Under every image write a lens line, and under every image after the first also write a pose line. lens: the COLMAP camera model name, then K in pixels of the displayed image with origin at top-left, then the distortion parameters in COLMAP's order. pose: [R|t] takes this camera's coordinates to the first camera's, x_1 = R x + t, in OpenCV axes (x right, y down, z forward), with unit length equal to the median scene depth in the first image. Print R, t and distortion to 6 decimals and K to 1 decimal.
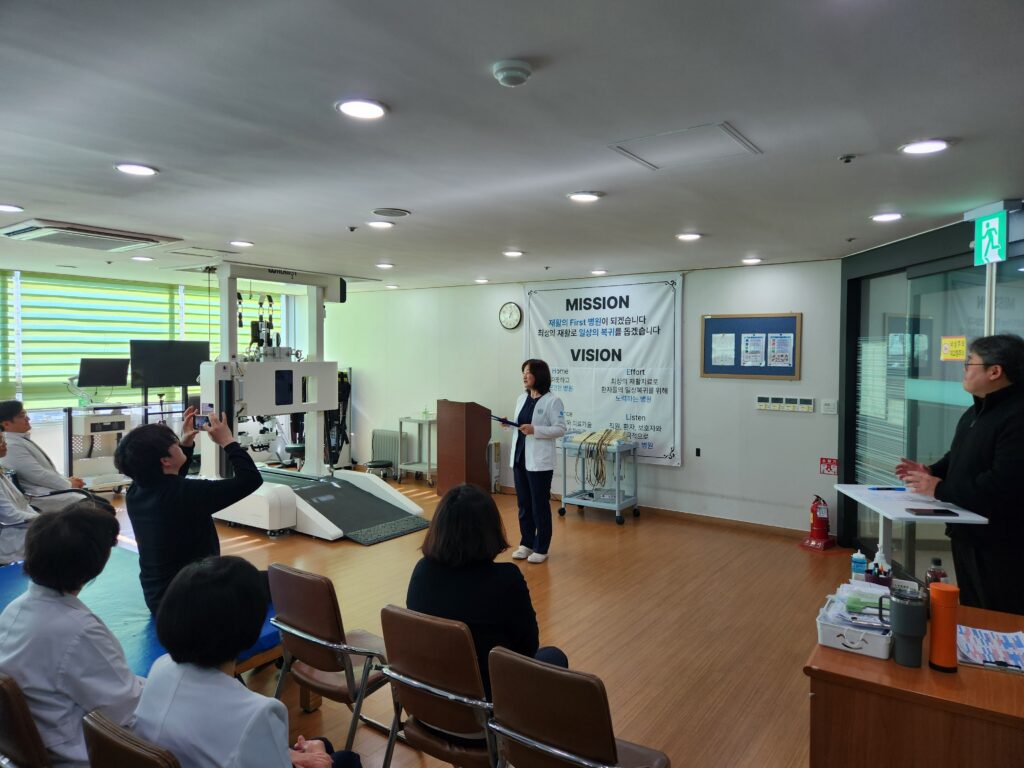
lens RADIAL K [[683.8, 0, 514.2], [0, 683.8, 370.5], [0, 0, 1]] dist [0.075938, -0.075625]
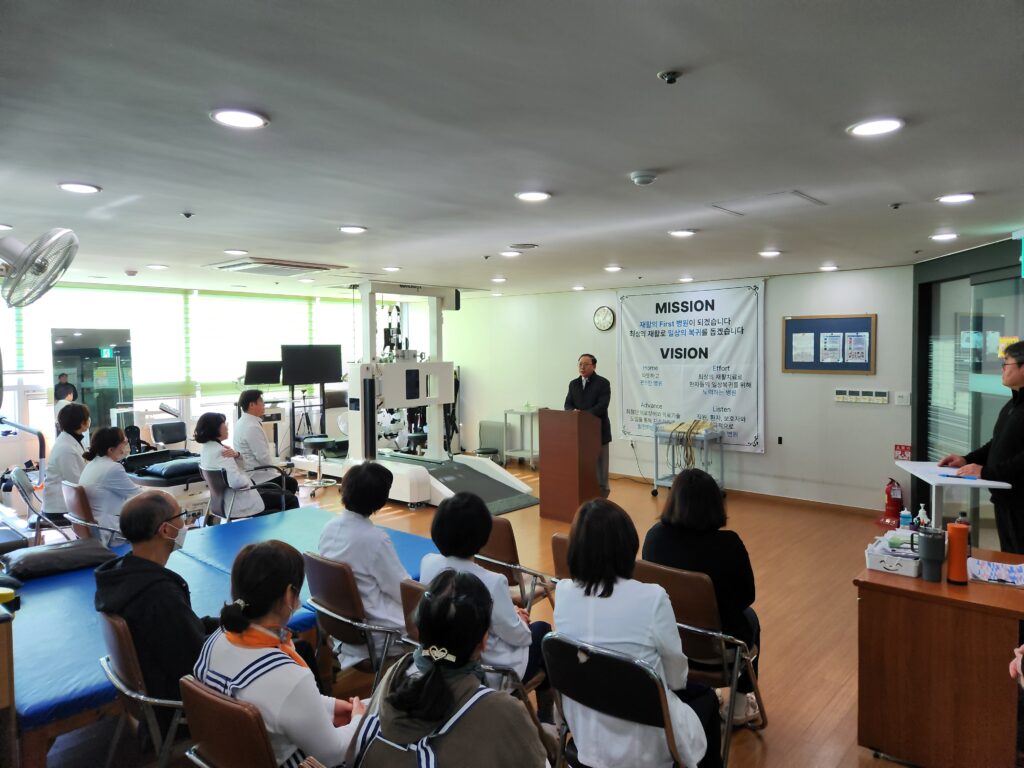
lens RADIAL K [[683.8, 0, 514.2], [0, 683.8, 370.5], [0, 0, 1]] dist [0.075938, -0.075625]
pose [[0.994010, -0.009375, -0.108886, -0.034312], [0.010381, 0.999908, 0.008677, -0.007272], [0.108794, -0.009756, 0.994016, -0.143397]]
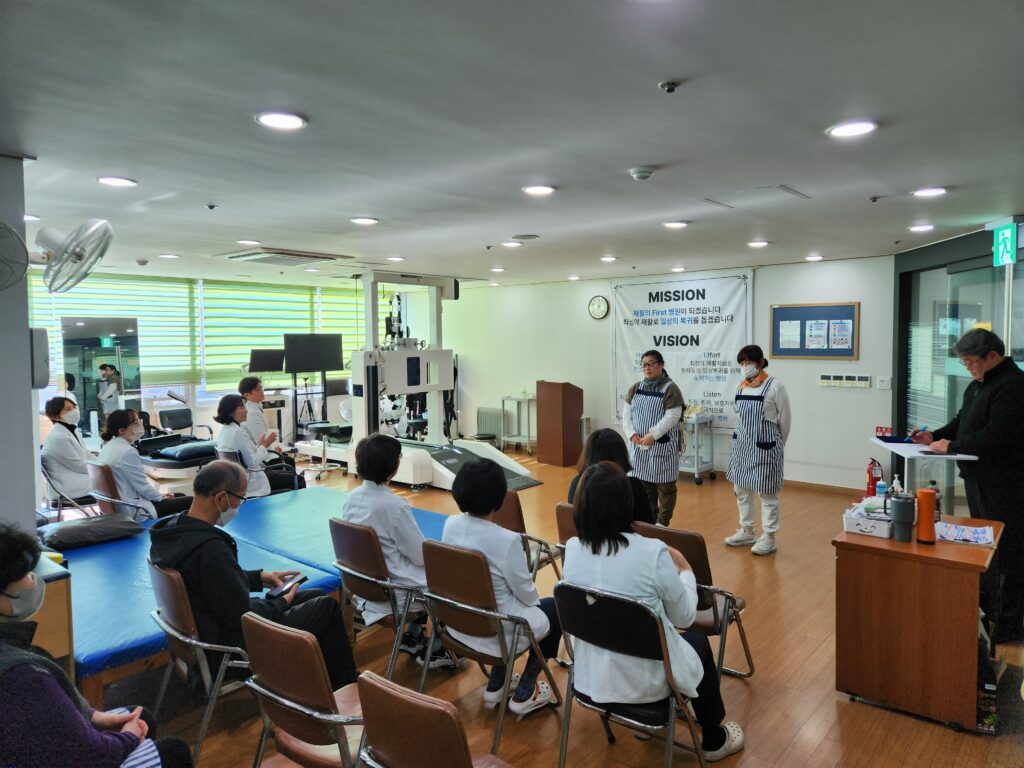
lens RADIAL K [[681.4, 0, 515.2], [0, 681.4, 370.7], [0, 0, 1]] dist [0.072576, -0.066523]
pose [[0.995420, -0.010052, -0.095073, -0.042172], [0.012187, 0.999686, 0.021900, -0.000713], [0.094823, -0.022959, 0.995229, -0.179406]]
